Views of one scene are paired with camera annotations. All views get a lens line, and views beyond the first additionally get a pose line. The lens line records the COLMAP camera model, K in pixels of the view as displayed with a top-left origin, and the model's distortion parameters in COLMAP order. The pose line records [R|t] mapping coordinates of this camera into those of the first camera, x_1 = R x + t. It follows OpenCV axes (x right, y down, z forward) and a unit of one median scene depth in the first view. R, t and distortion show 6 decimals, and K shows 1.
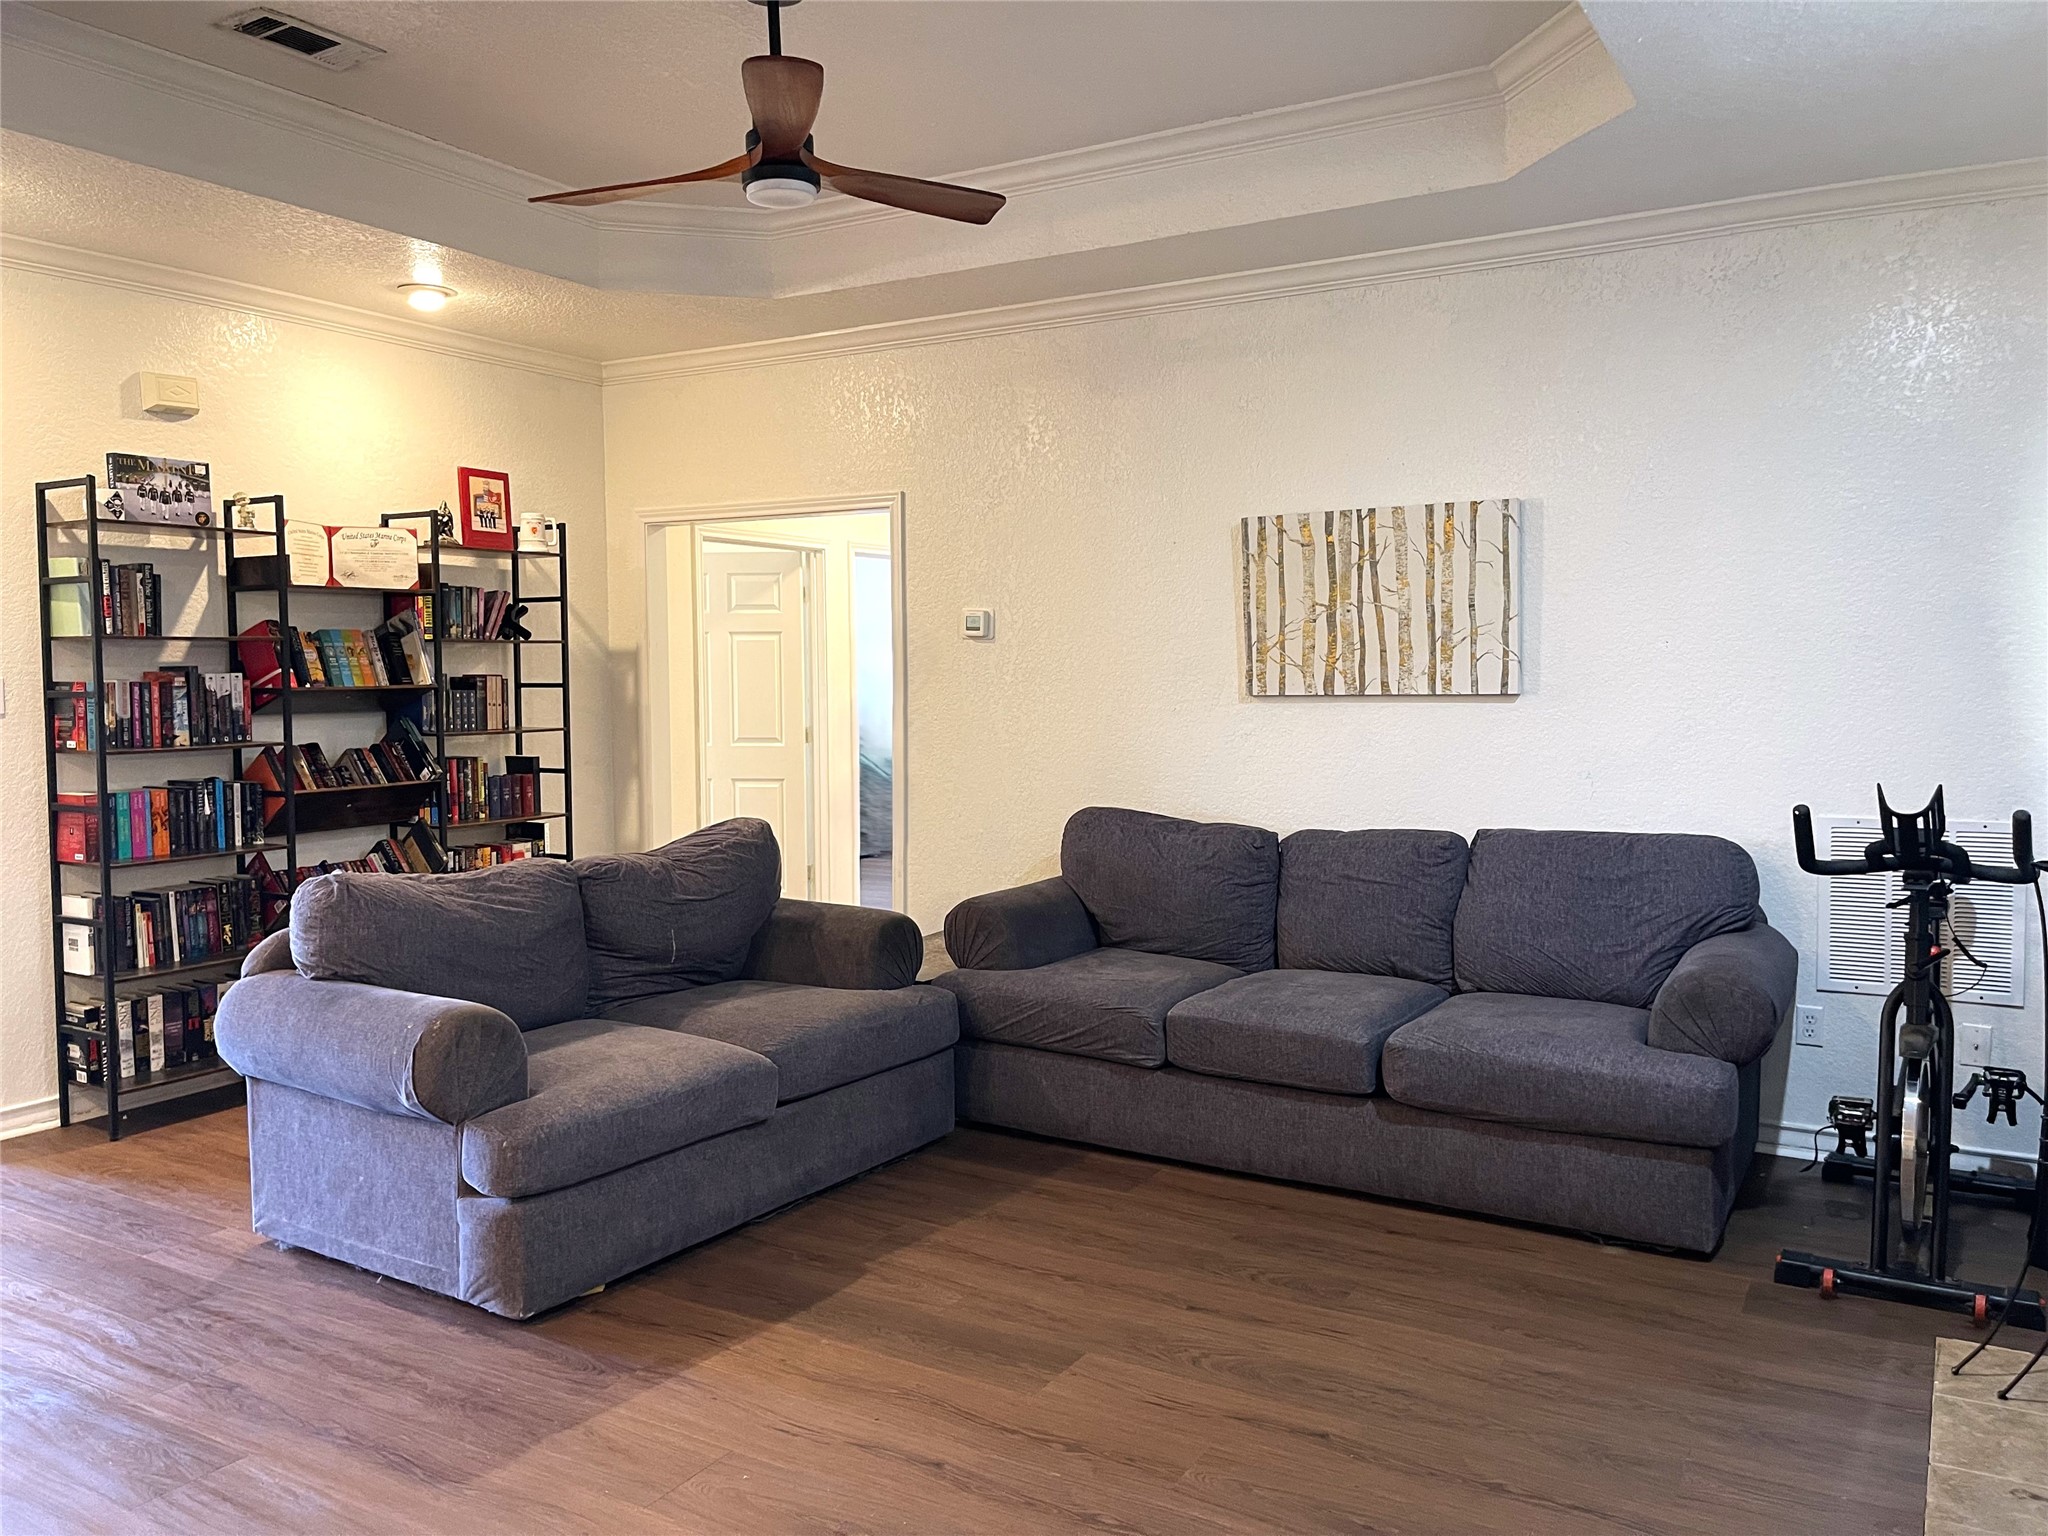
lens RADIAL K [[1563.9, 0, 1022.7], [0, 1563.9, 764.9], [0, 0, 1]] dist [0.072009, -0.089239]
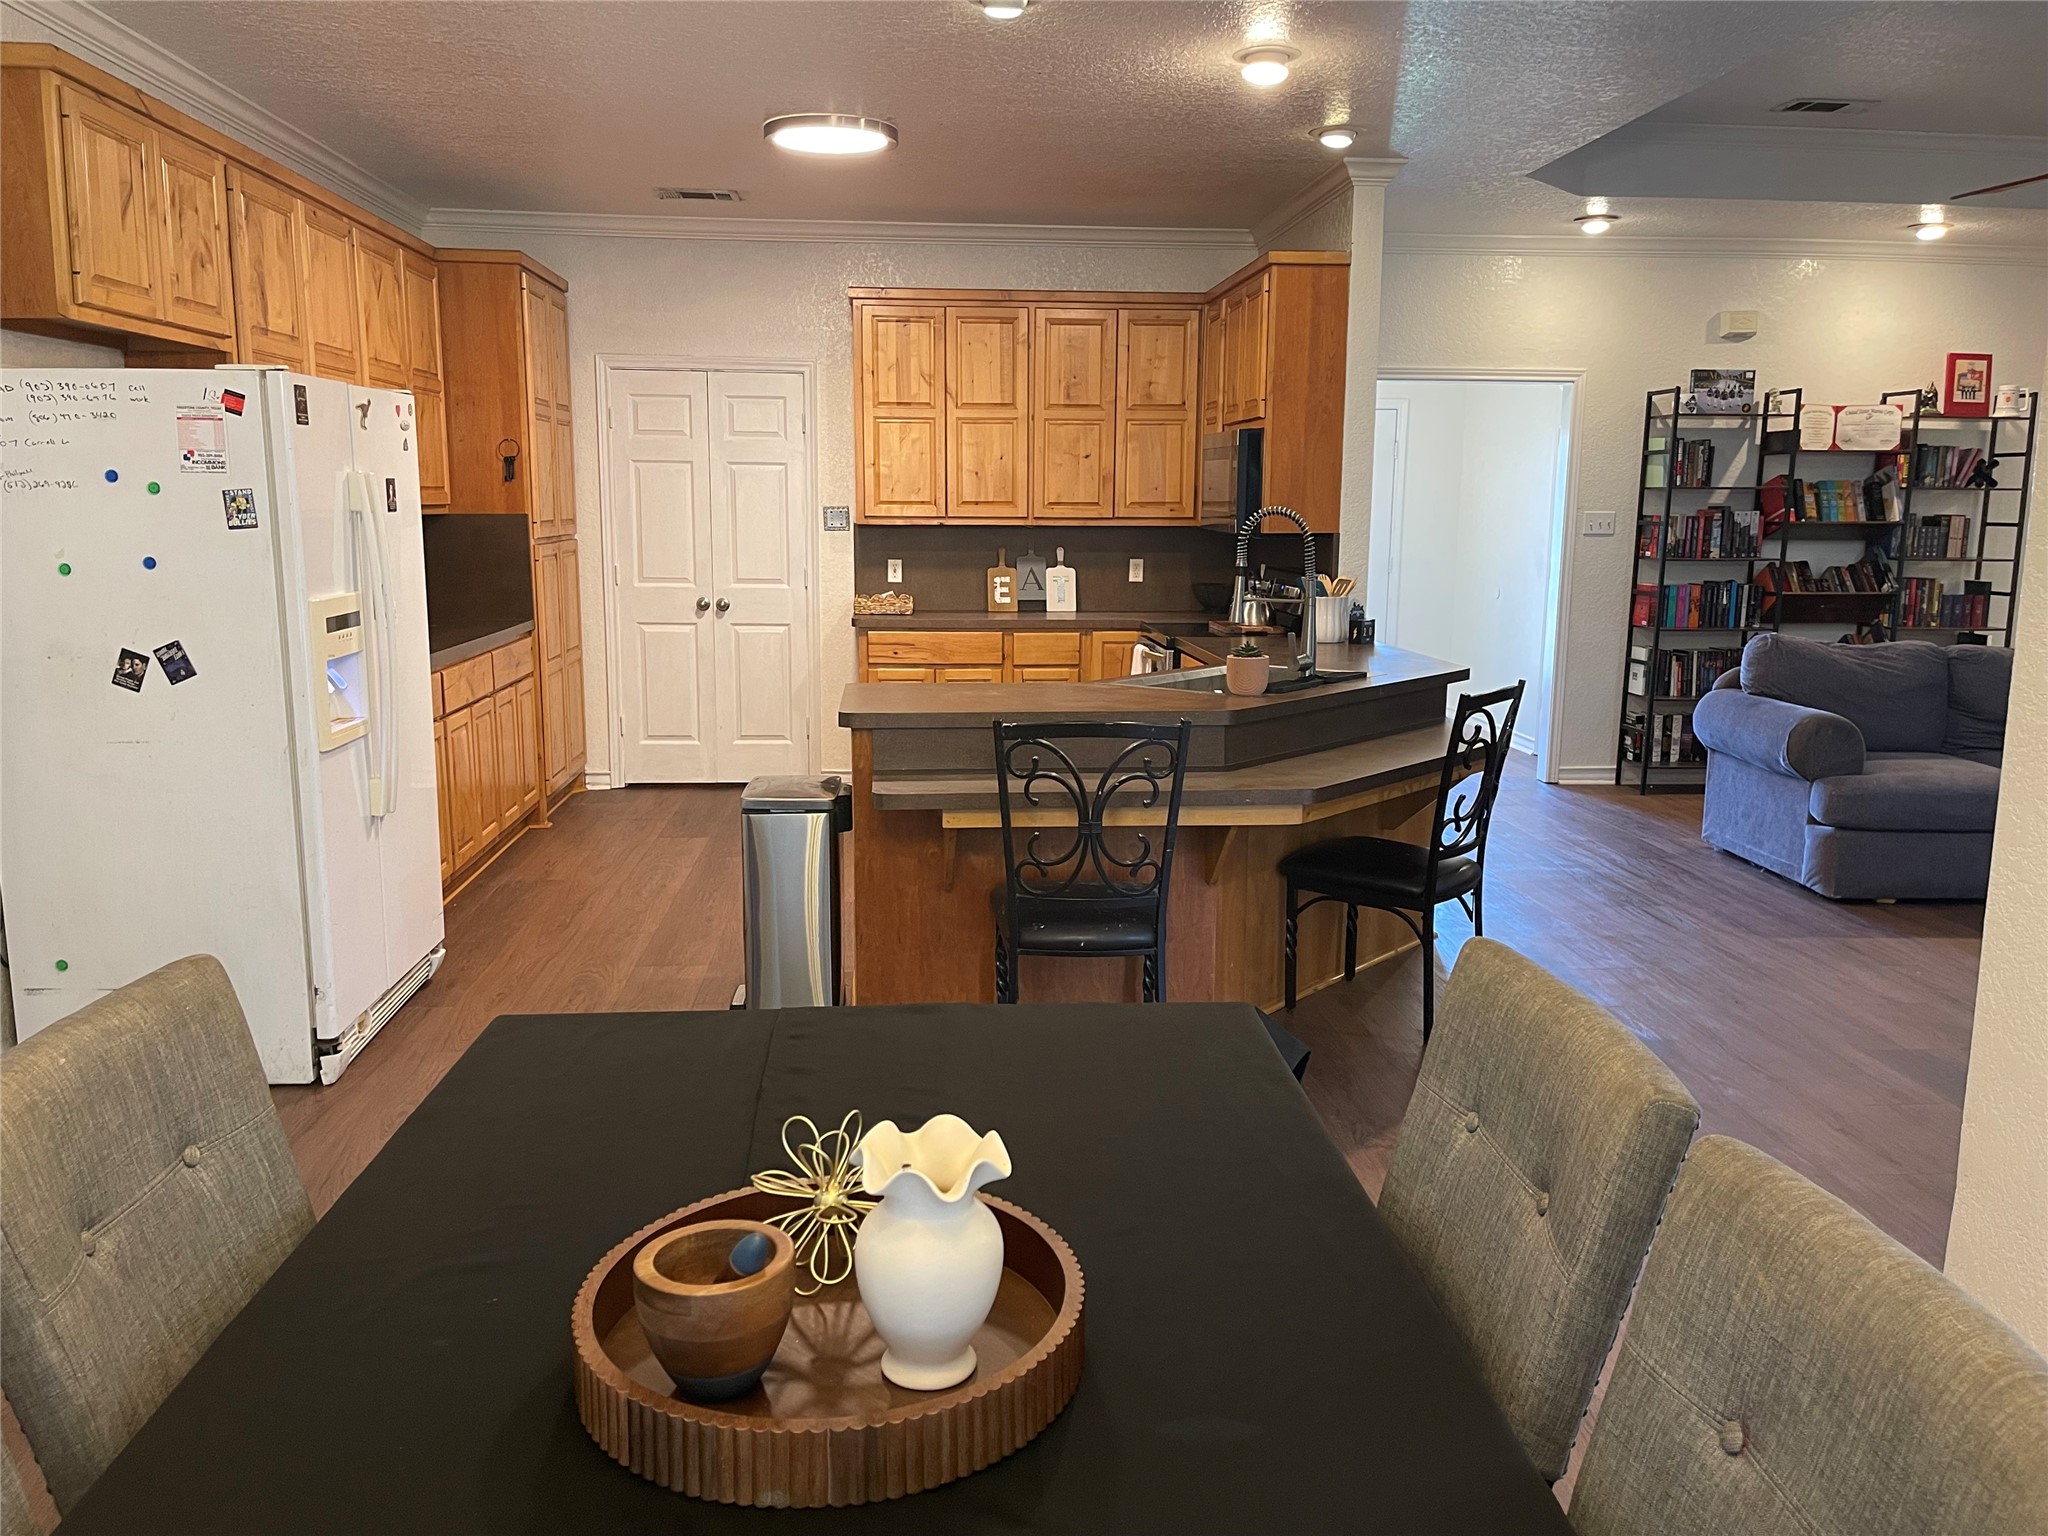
lens RADIAL K [[1563.9, 0, 1026.6], [0, 1563.9, 767.3], [0, 0, 1]] dist [0.072009, -0.089239]
pose [[0.585497, 0.145258, -0.797555, 0.344061], [-0.064092, 0.989031, 0.133080, 0.027988], [0.808137, -0.026801, 0.588384, -0.466406]]
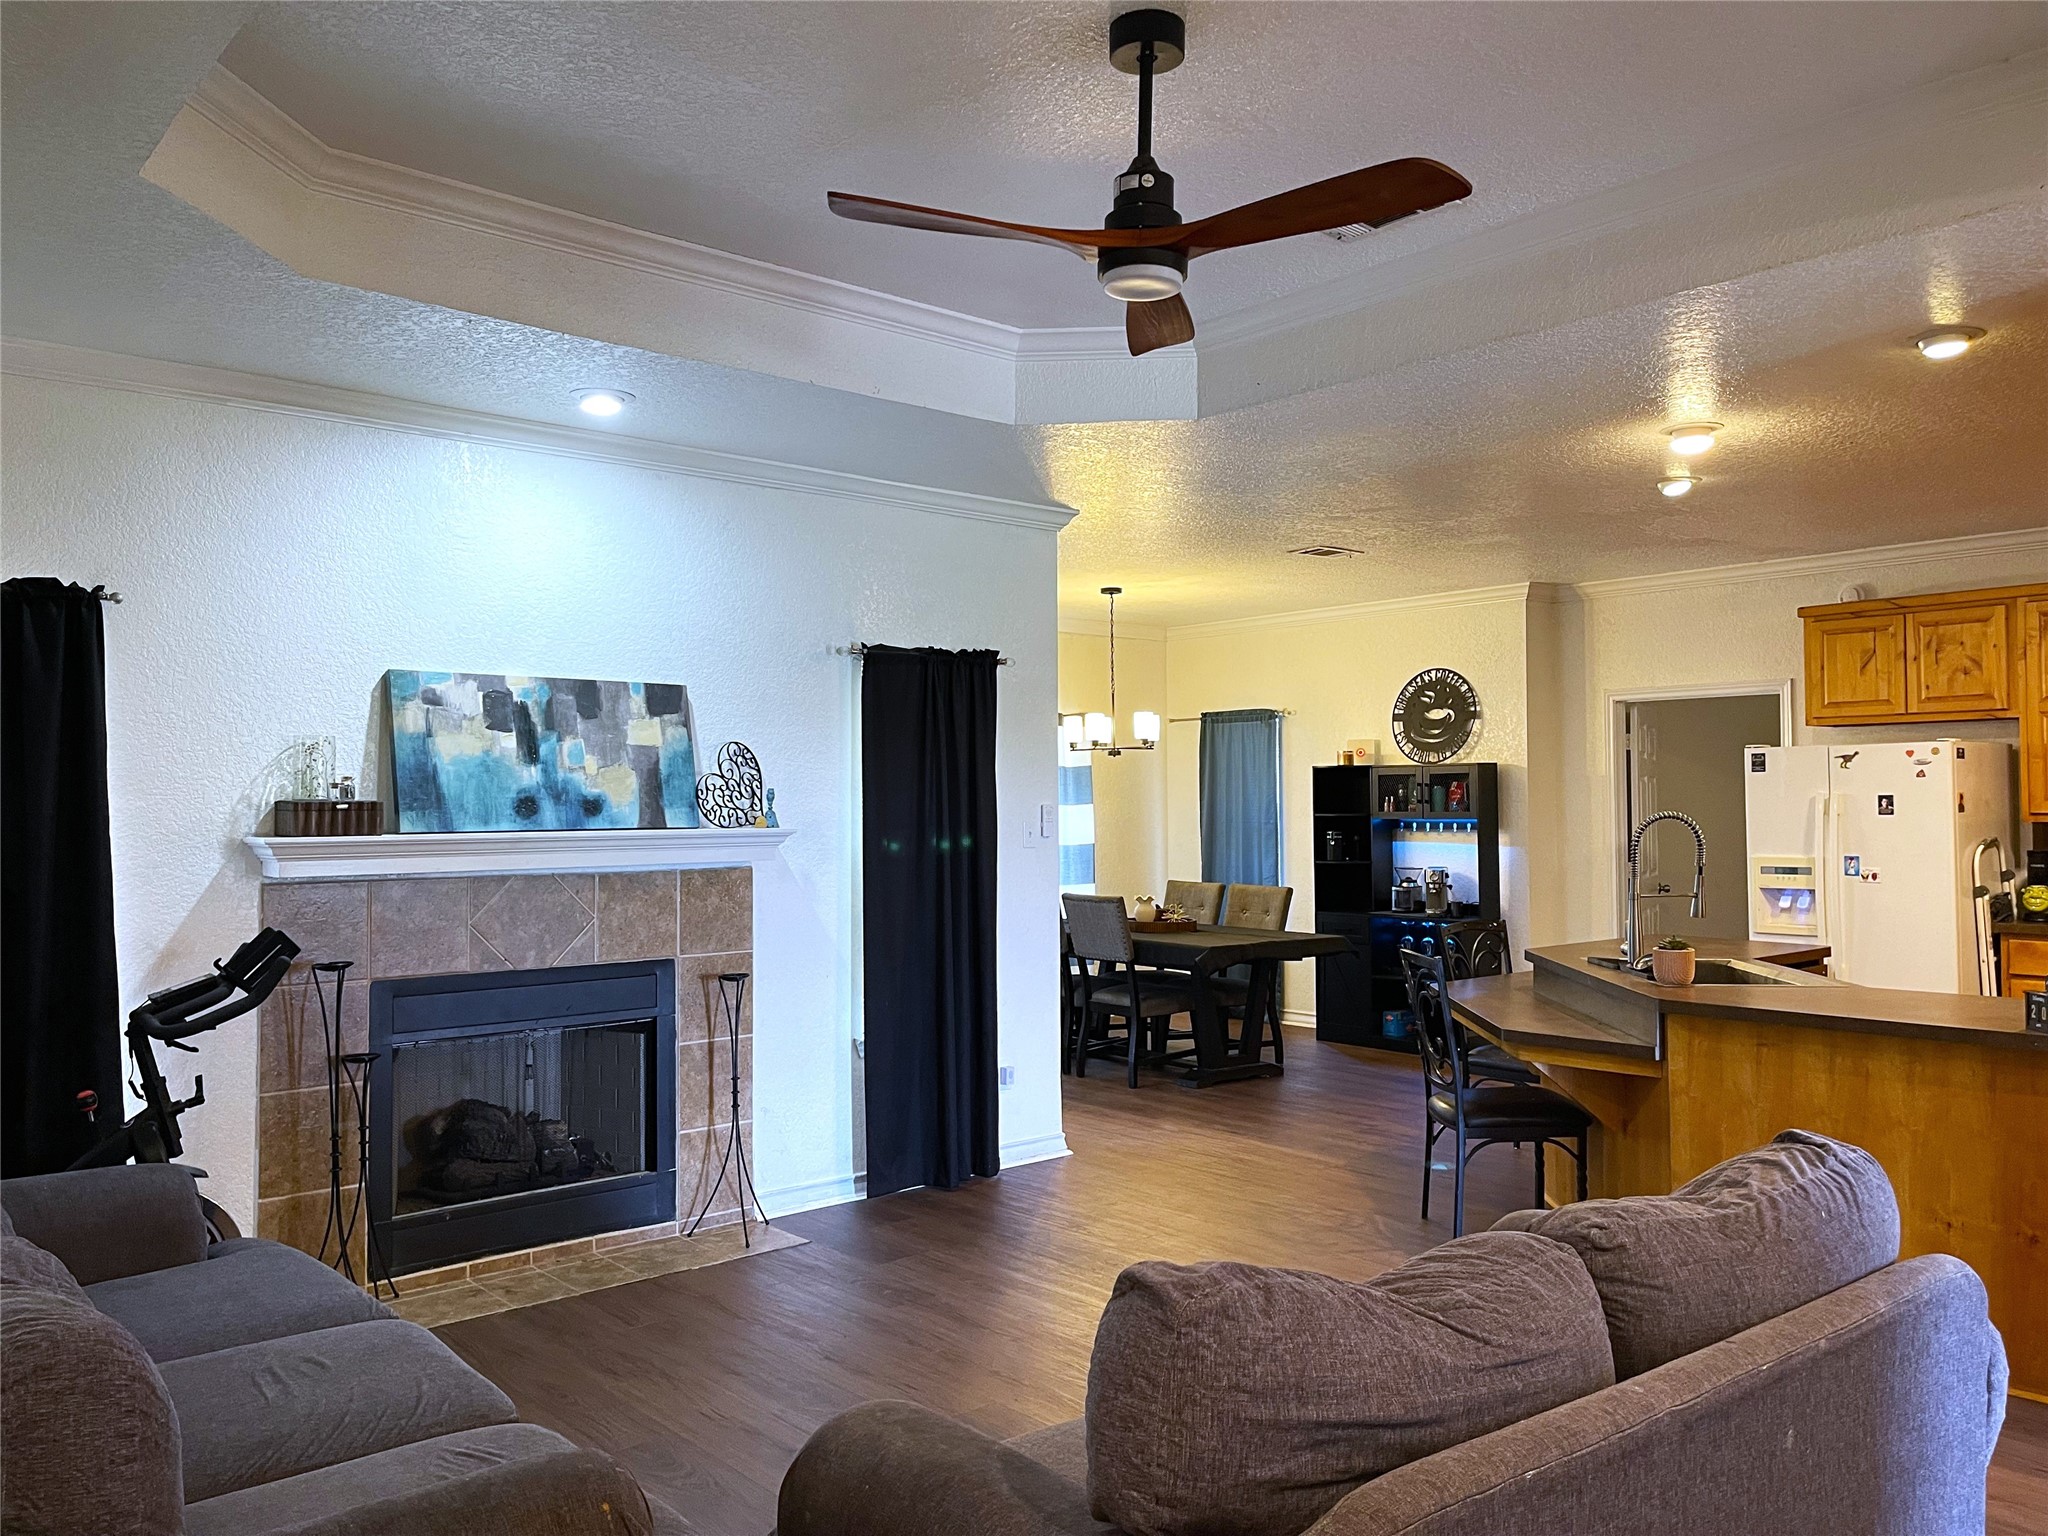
lens RADIAL K [[1563.9, 0, 1031.2], [0, 1563.9, 777.3], [0, 0, 1]] dist [0.072009, -0.089239]
pose [[-0.960227, 0.018400, 0.278614, -0.219190], [0.031818, 0.998537, 0.043713, -0.094128], [-0.277402, 0.050840, -0.959408, 1.355911]]
